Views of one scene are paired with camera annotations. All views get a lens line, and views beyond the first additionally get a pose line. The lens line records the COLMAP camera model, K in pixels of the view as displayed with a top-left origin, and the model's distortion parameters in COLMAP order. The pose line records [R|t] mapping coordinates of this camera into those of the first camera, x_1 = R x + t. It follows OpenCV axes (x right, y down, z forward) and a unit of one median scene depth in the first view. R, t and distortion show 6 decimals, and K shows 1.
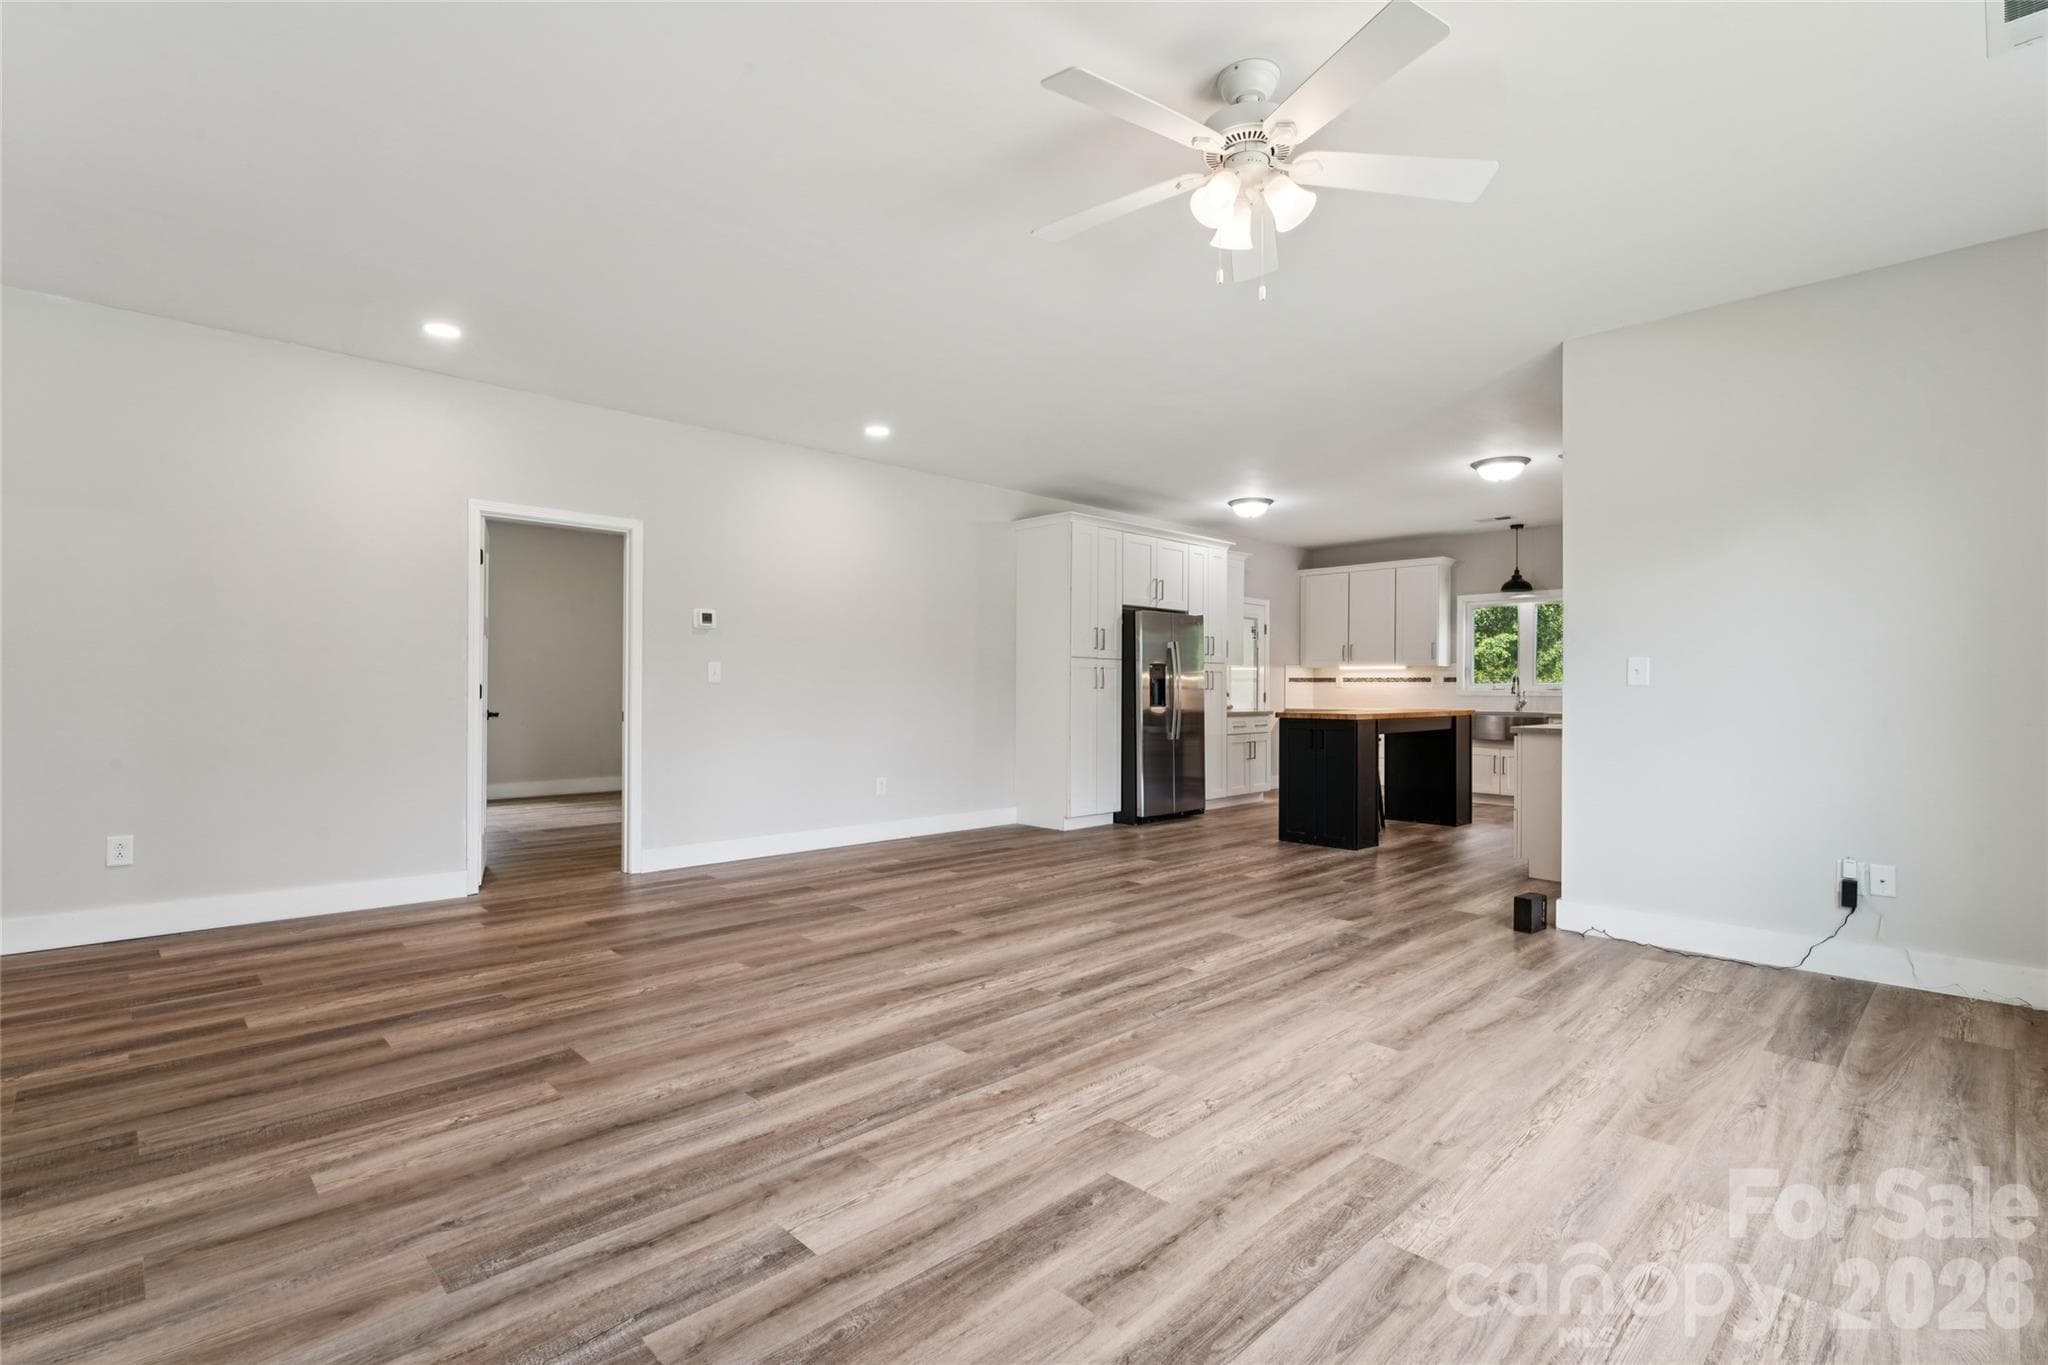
lens RADIAL K [[954.0, 0, 1034.6], [0, 954.0, 701.5], [0, 0, 1]] dist [0.013725, 0.000387]
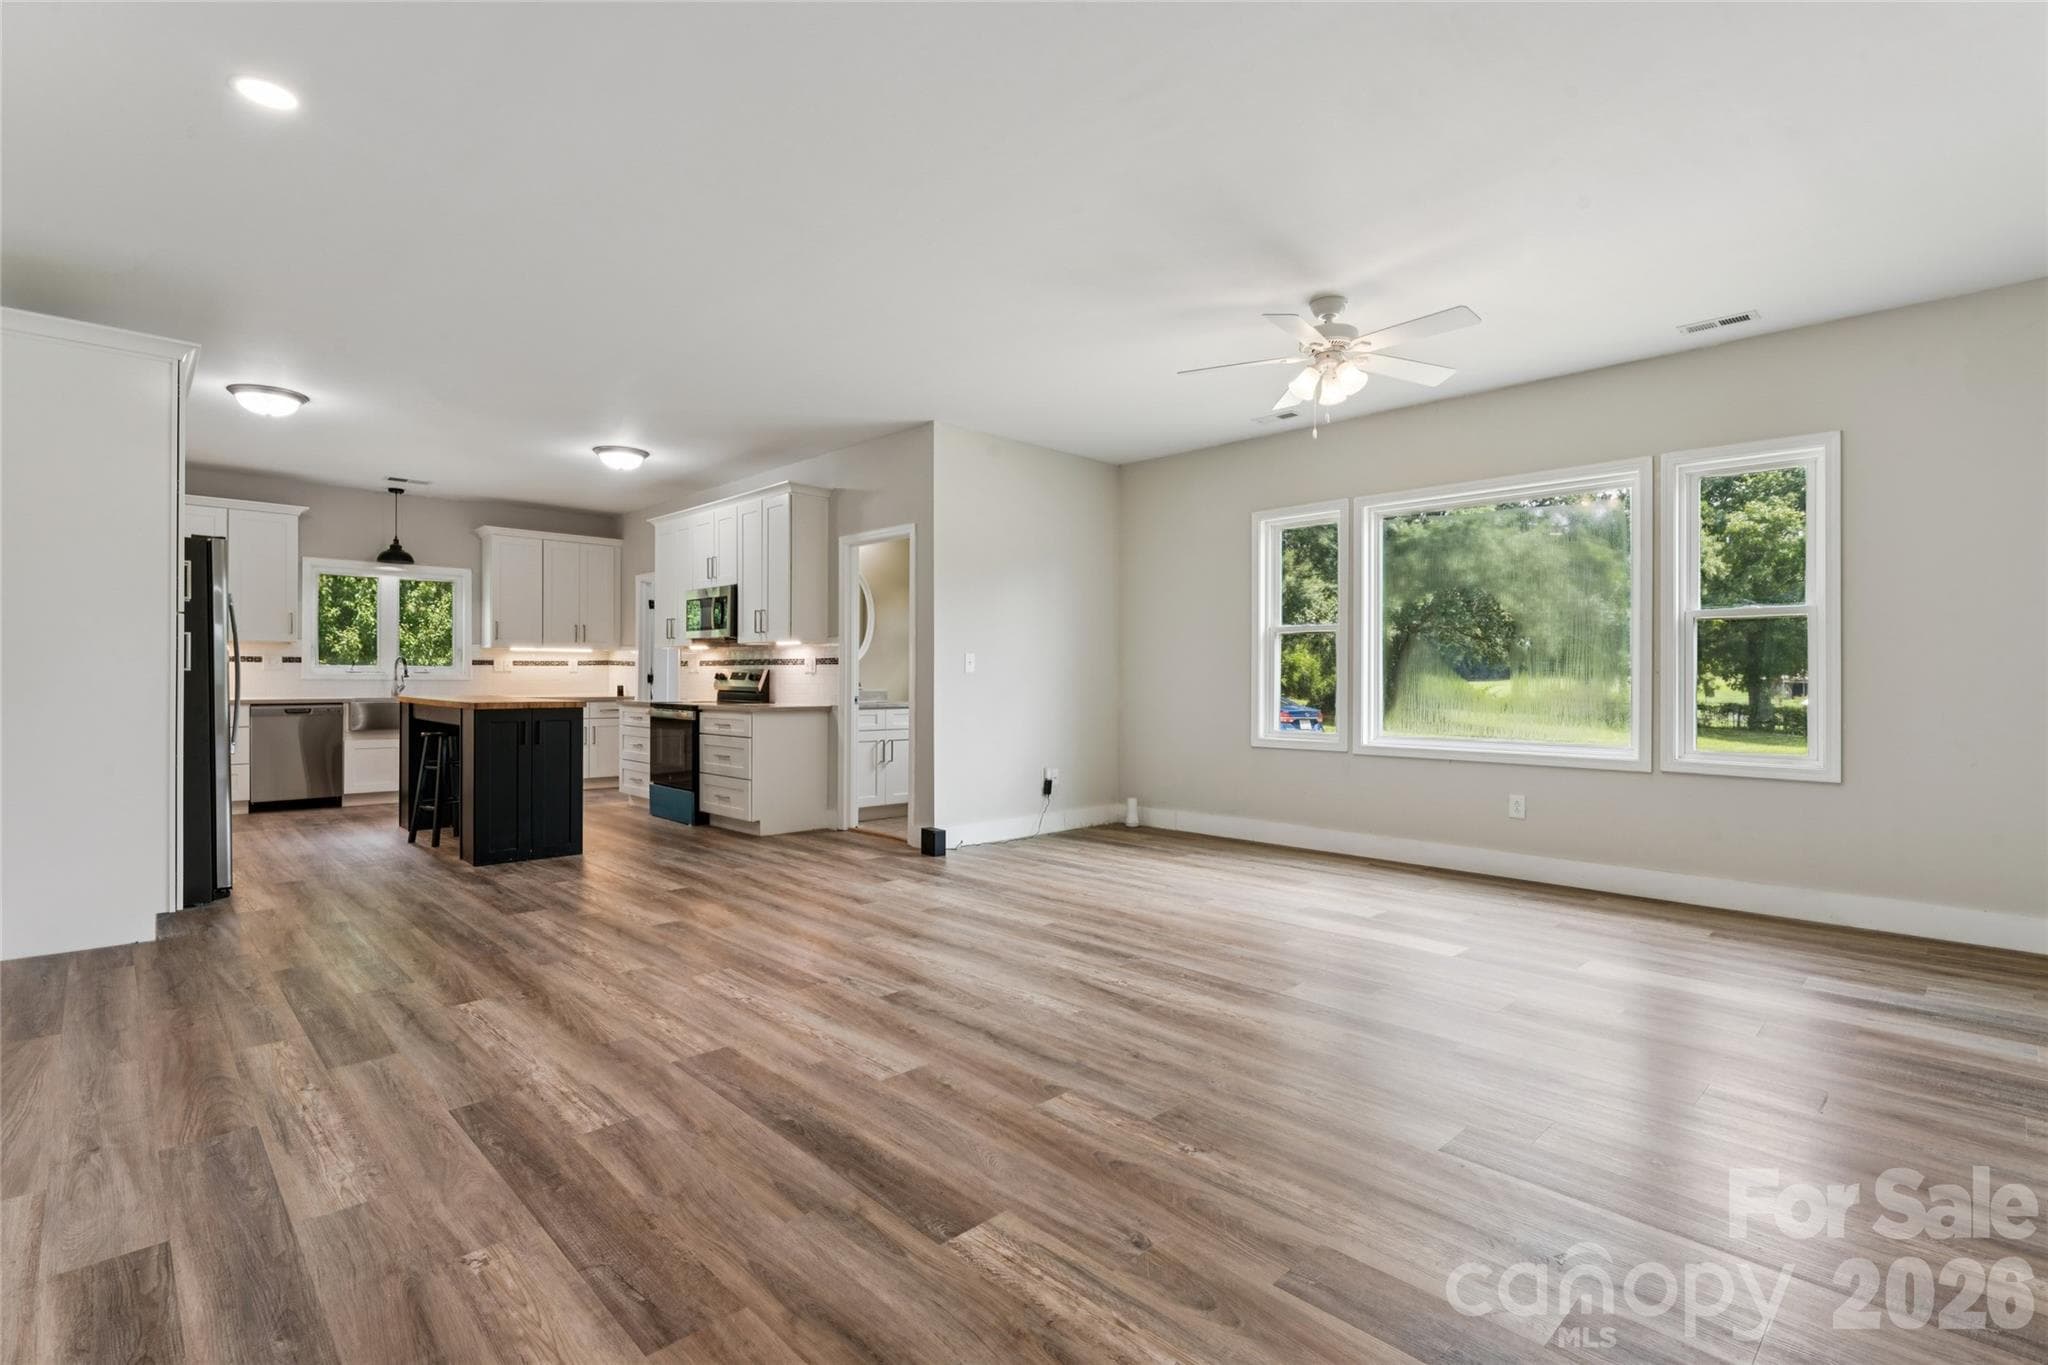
lens RADIAL K [[954.0, 0, 1034.1], [0, 954.0, 669.3], [0, 0, 1]] dist [0.013725, 0.000387]
pose [[-0.009327, 0.012876, 0.999874, -0.897124], [0.007820, 0.999887, -0.012803, -0.001847], [-0.999926, 0.007699, -0.009427, 0.966178]]
